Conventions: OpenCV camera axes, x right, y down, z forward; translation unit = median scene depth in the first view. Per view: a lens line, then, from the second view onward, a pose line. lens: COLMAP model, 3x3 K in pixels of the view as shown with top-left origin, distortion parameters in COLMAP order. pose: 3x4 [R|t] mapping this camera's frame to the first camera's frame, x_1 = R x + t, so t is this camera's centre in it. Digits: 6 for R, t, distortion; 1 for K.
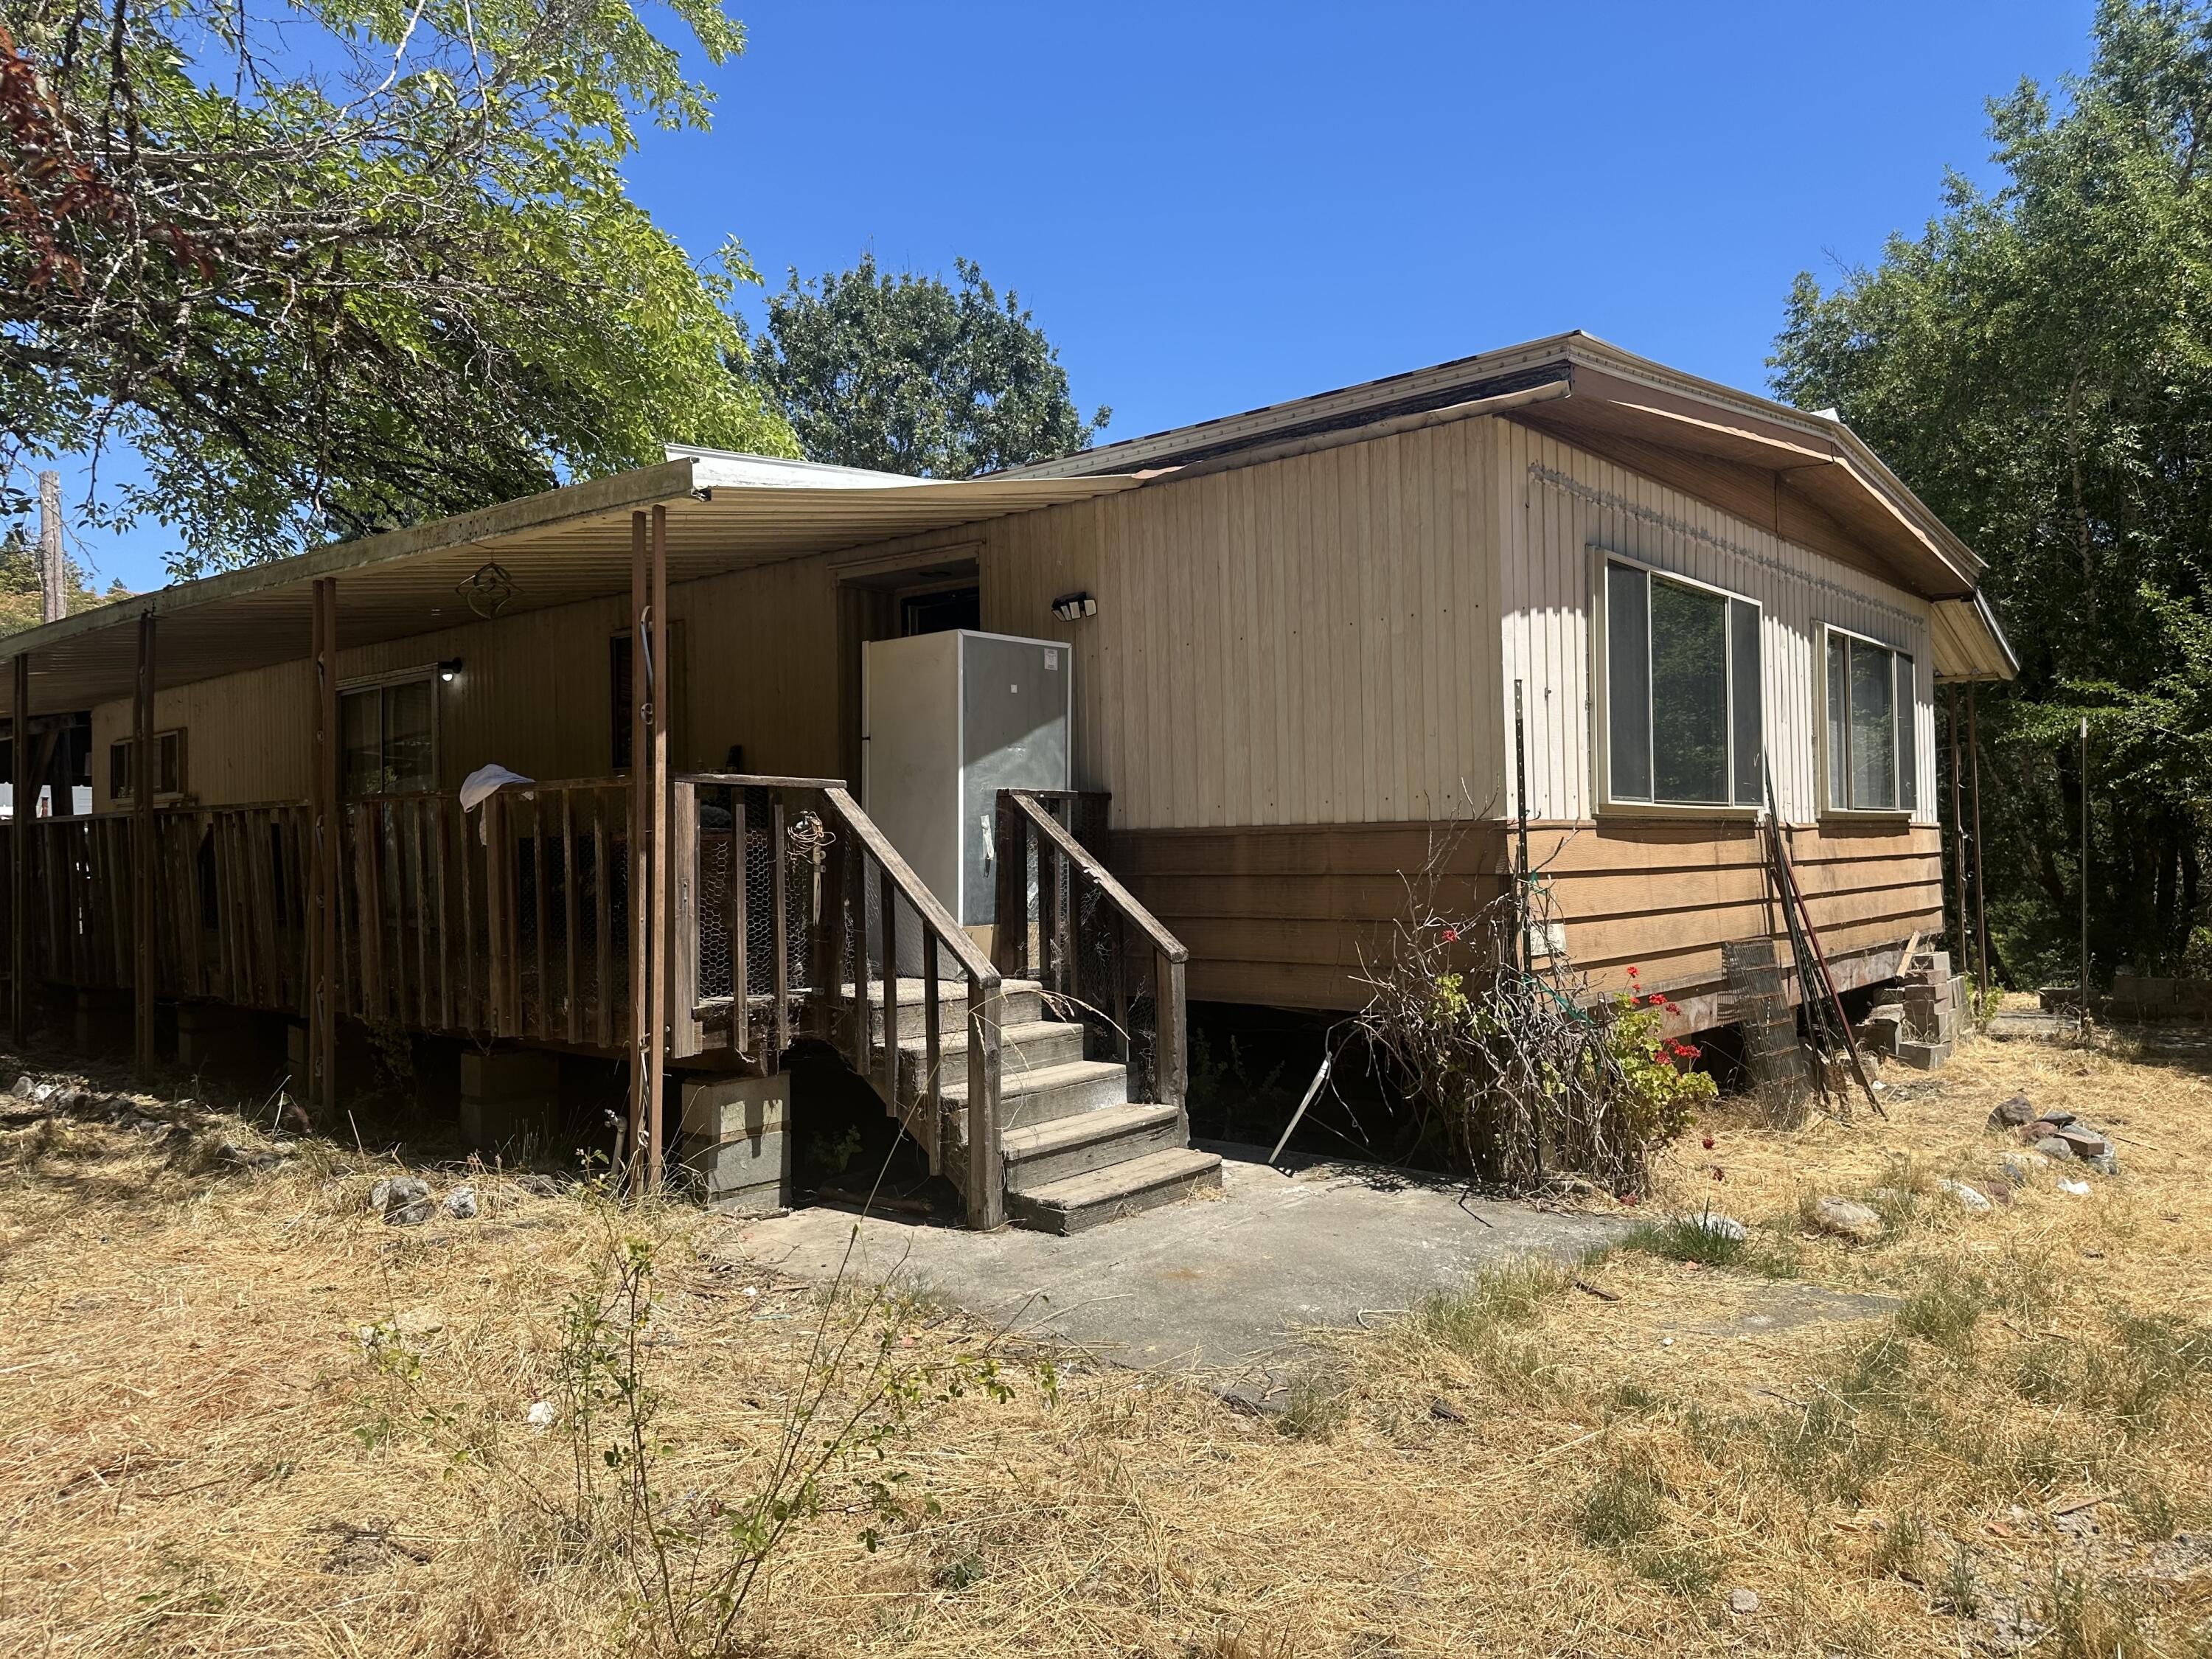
lens RADIAL K [[1562.0, 0, 1153.3], [0, 1562.0, 831.3], [0, 0, 1]] dist [0.079115, -0.002373]
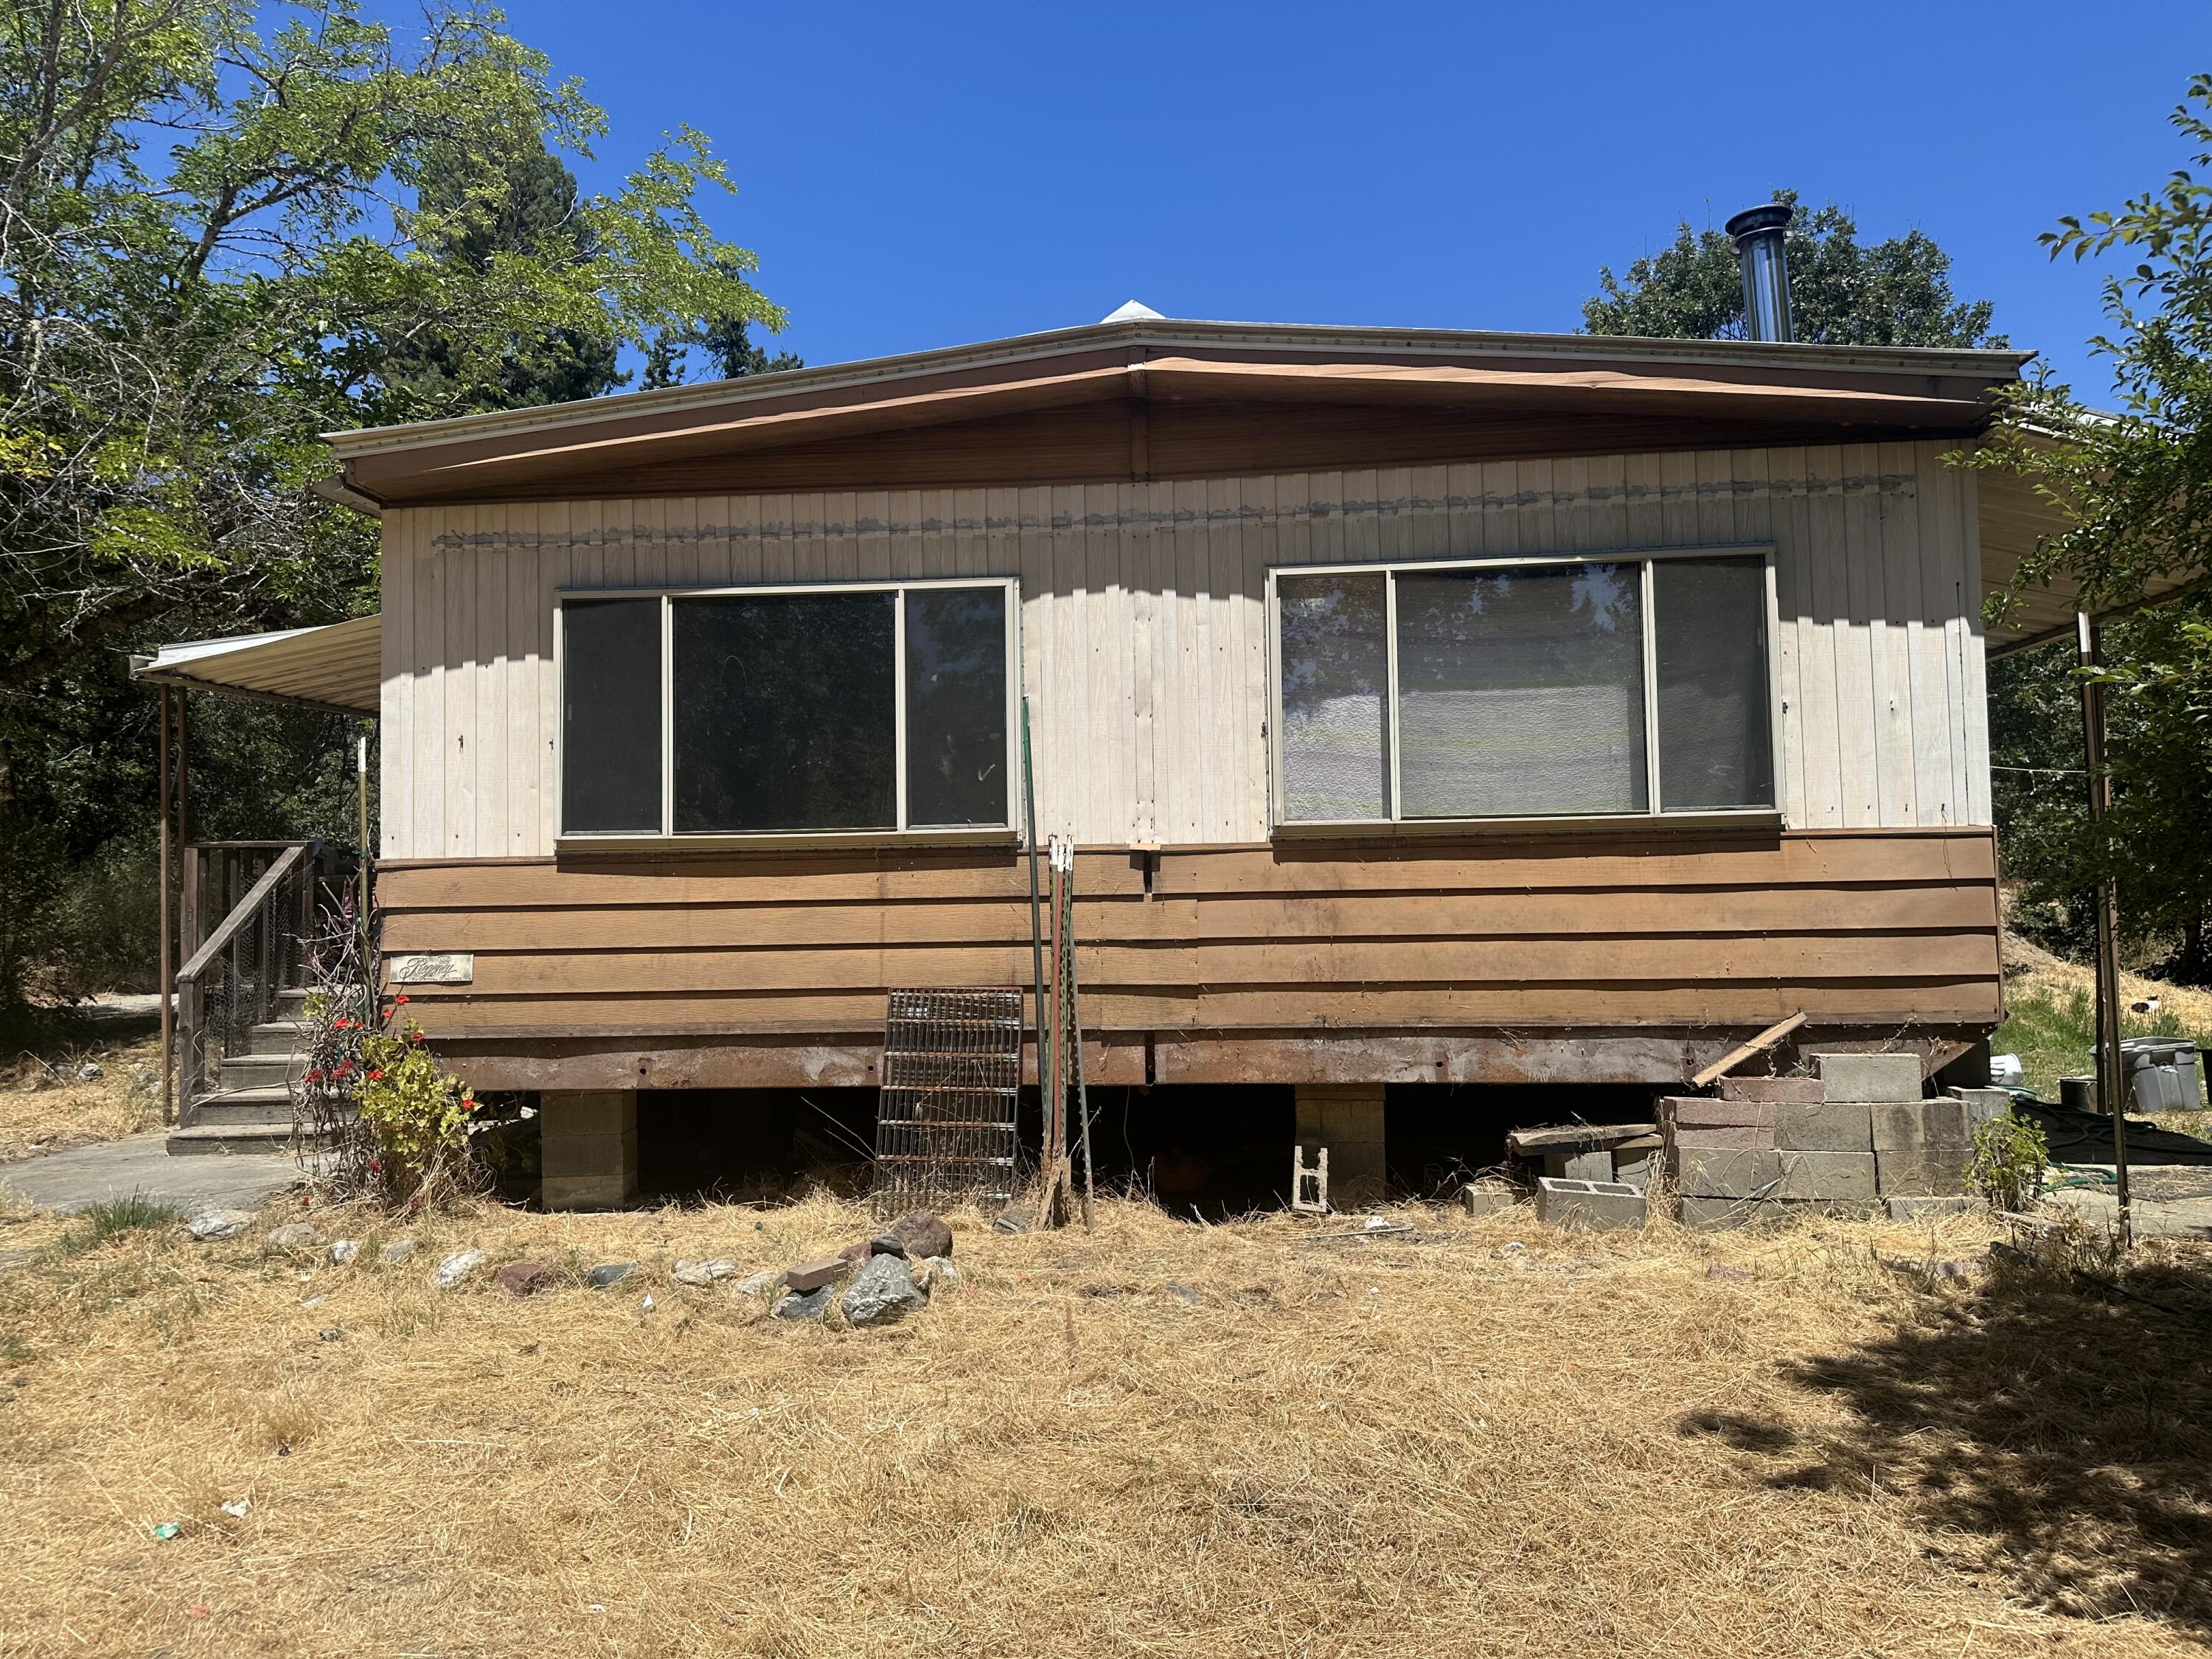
lens RADIAL K [[1562.0, 0, 1153.3], [0, 1562.0, 831.3], [0, 0, 1]] dist [0.079115, -0.002373]
pose [[0.548453, -0.029977, -0.835644, 1.386027], [0.018773, 0.999547, -0.023536, 0.008484], [0.835971, -0.002779, 0.548767, 0.776282]]
